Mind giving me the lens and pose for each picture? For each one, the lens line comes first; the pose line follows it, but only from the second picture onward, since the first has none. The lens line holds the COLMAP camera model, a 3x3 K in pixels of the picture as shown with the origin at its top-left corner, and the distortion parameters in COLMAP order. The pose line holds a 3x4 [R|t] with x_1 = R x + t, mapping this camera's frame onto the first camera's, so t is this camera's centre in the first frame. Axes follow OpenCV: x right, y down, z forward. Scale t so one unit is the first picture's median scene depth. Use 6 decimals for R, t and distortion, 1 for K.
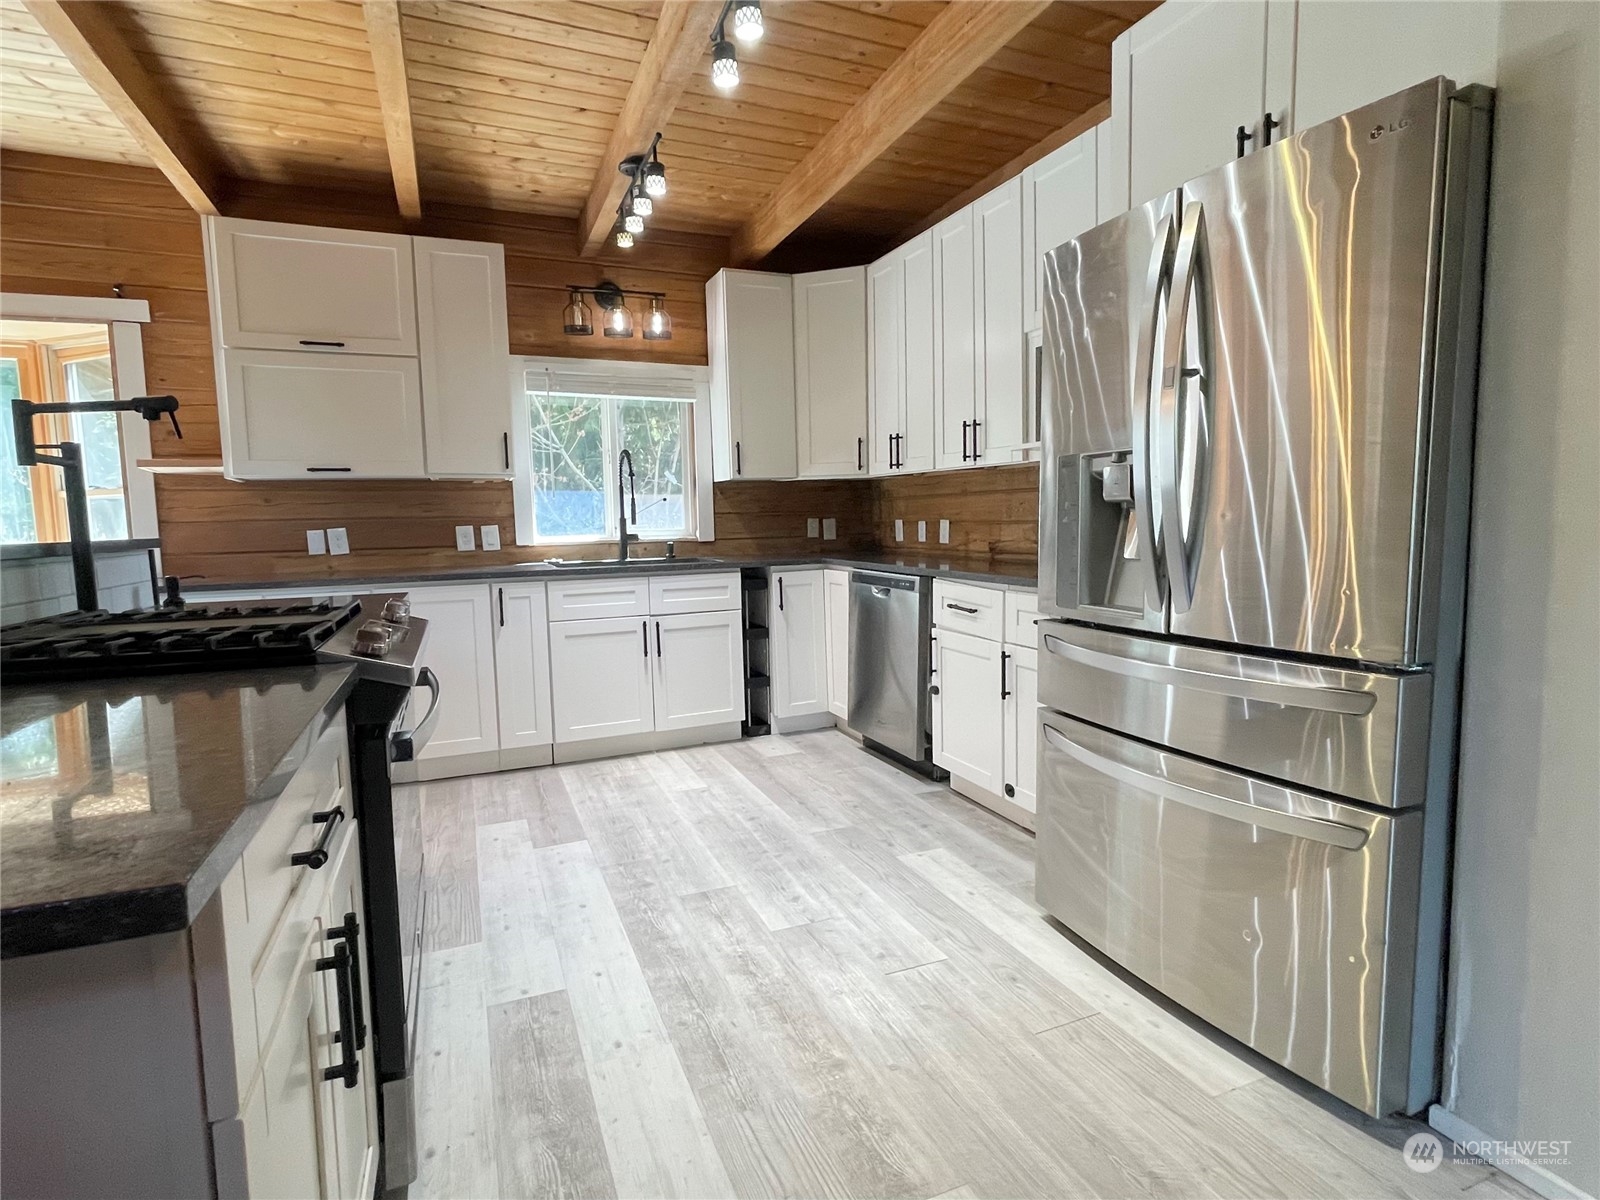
lens RADIAL K [[807.0, 0, 800.0], [0, 807.0, 600.0], [0, 0, 1]] dist [-0.018532, 0.000443]
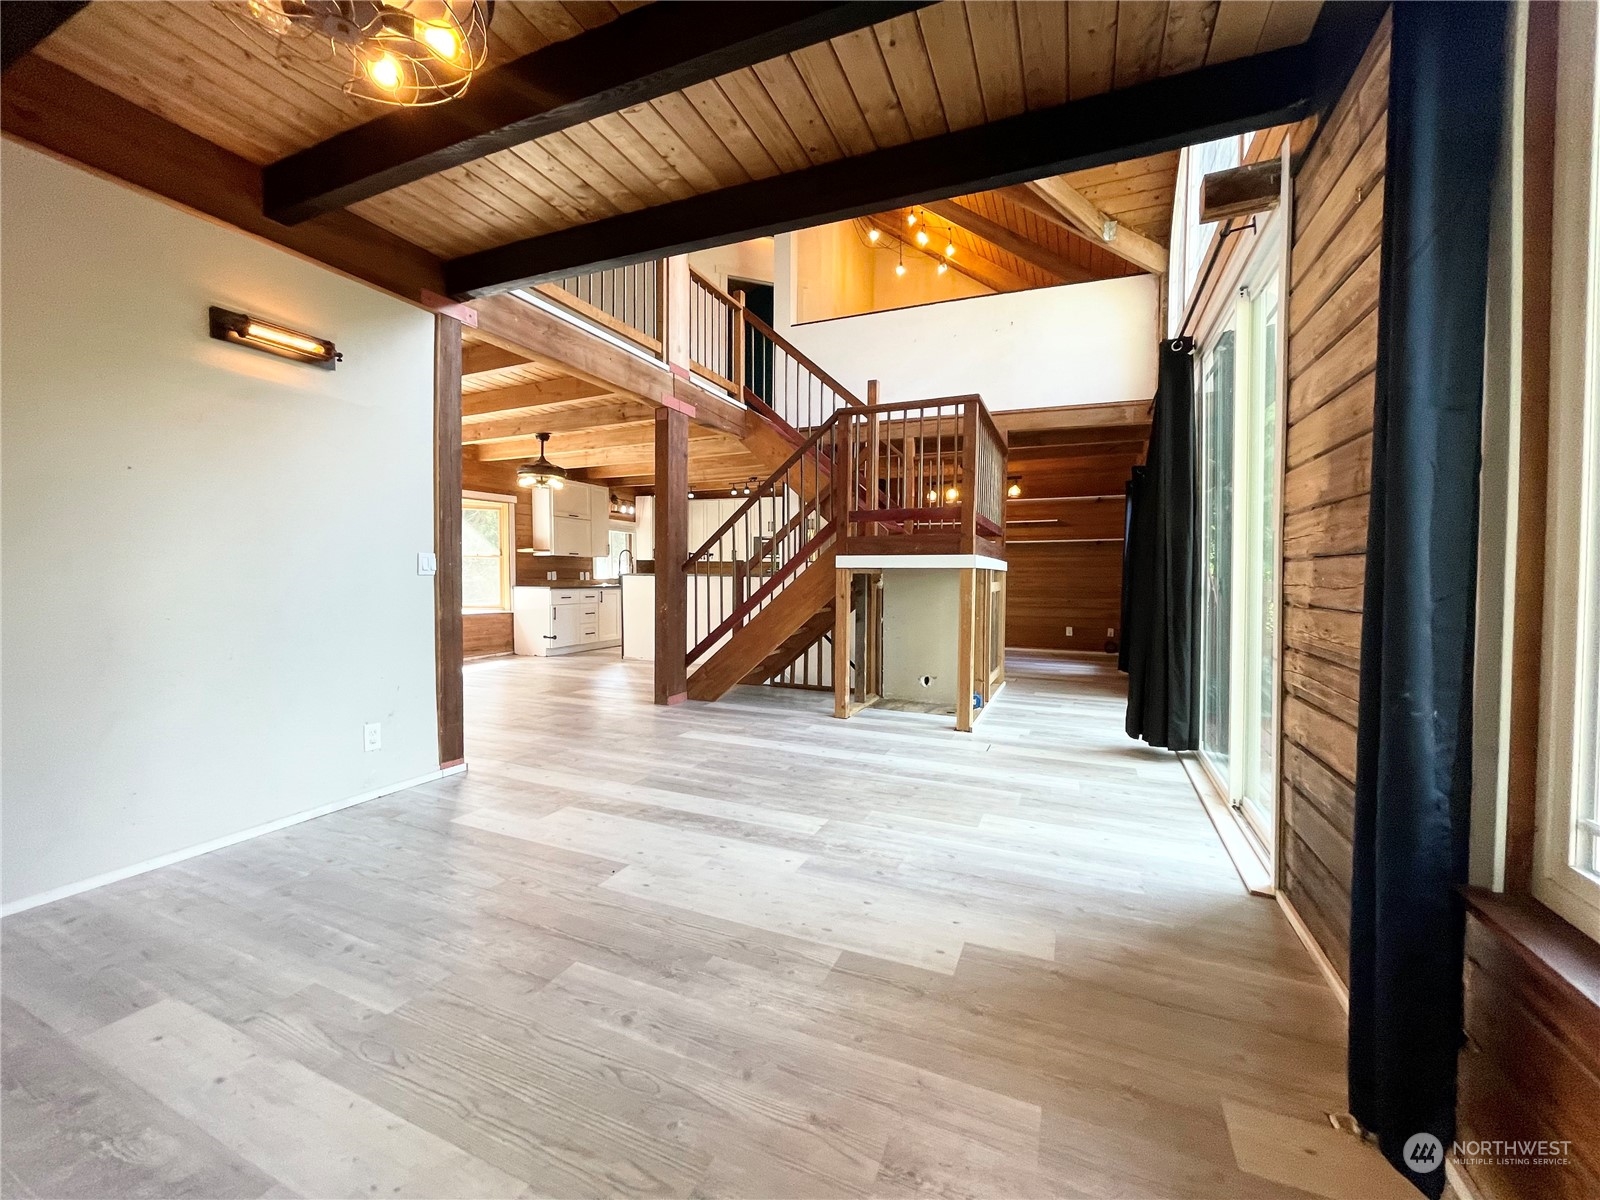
lens RADIAL K [[640.3, 0, 797.4], [0, 640.3, 596.5], [0, 0, 1]] dist [-0.002562, -0.000094]
pose [[0.729916, 0.000085, 0.683537, -2.033552], [0.048774, 0.997445, -0.052207, 0.226981], [-0.681795, 0.071445, 0.728046, -1.792864]]
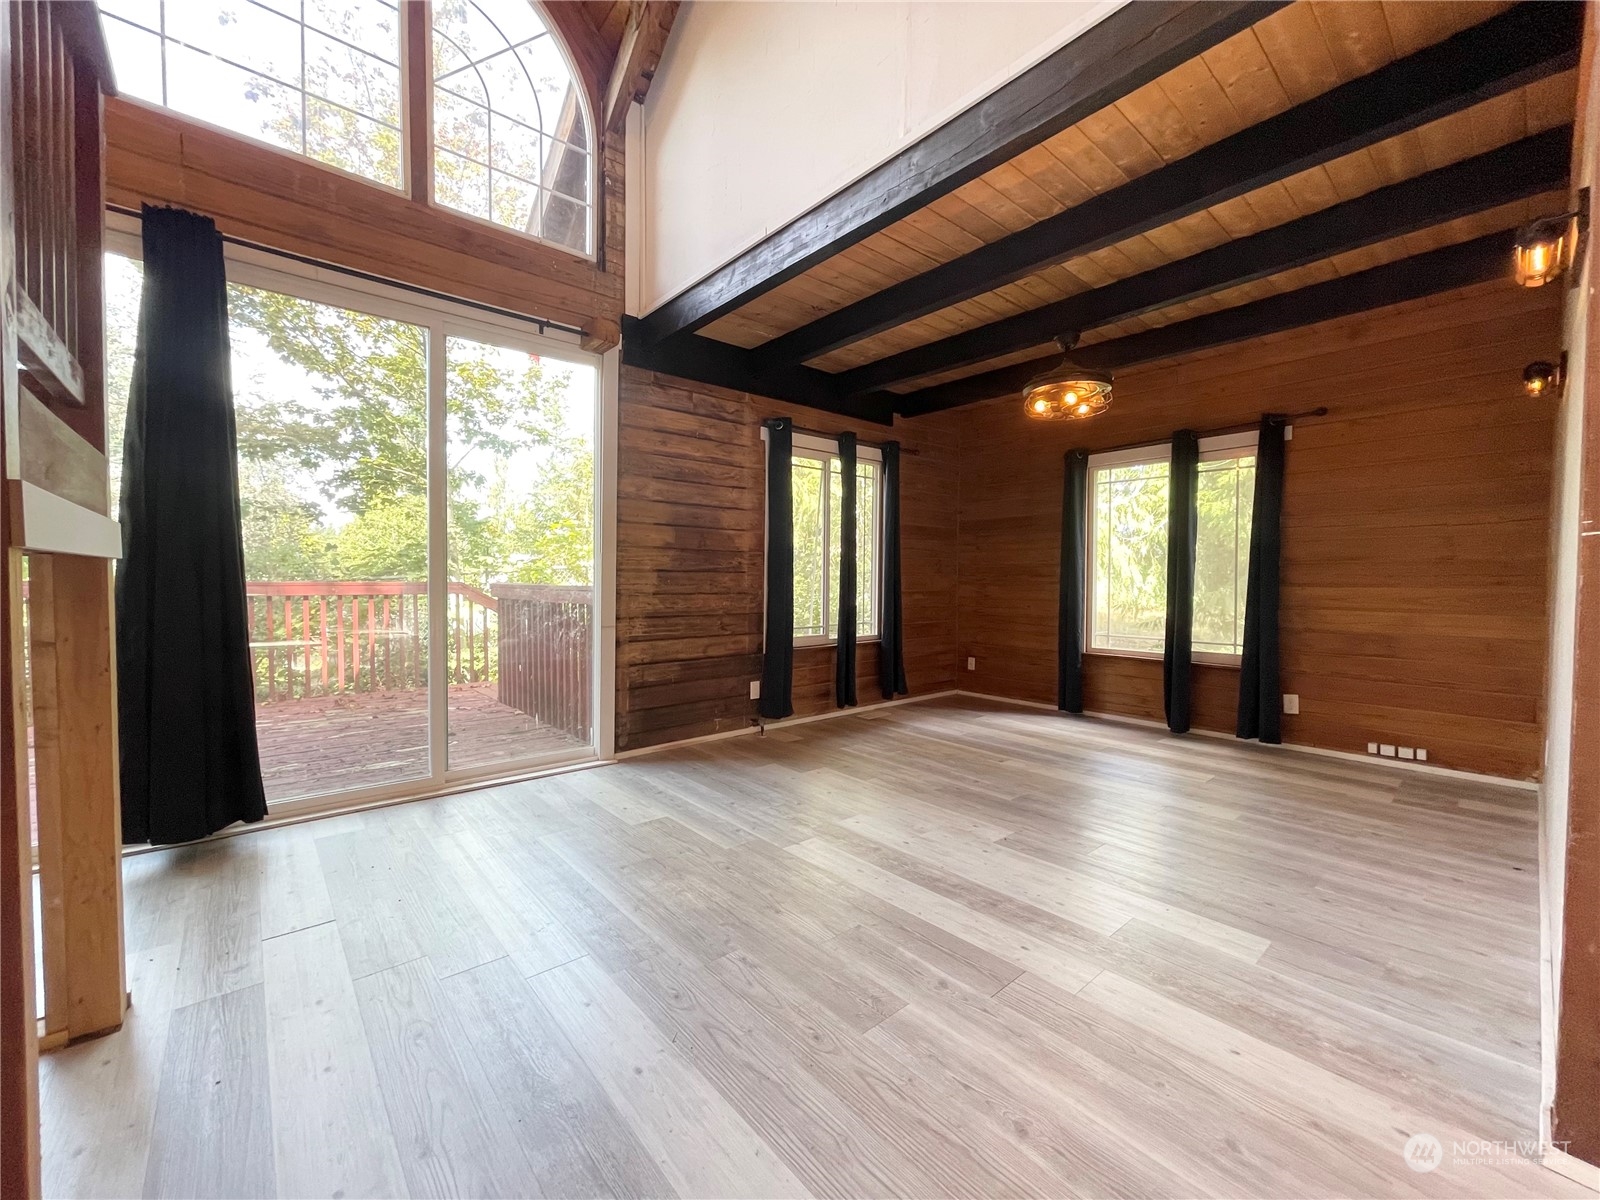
lens RADIAL K [[640.3, 0, 797.4], [0, 640.3, 596.5], [0, 0, 1]] dist [-0.002562, -0.000094]
pose [[-0.952699, 0.017929, -0.303385, -1.085891], [-0.023029, 0.991130, 0.130889, 0.047986], [0.303040, 0.131684, -0.943836, -0.283327]]
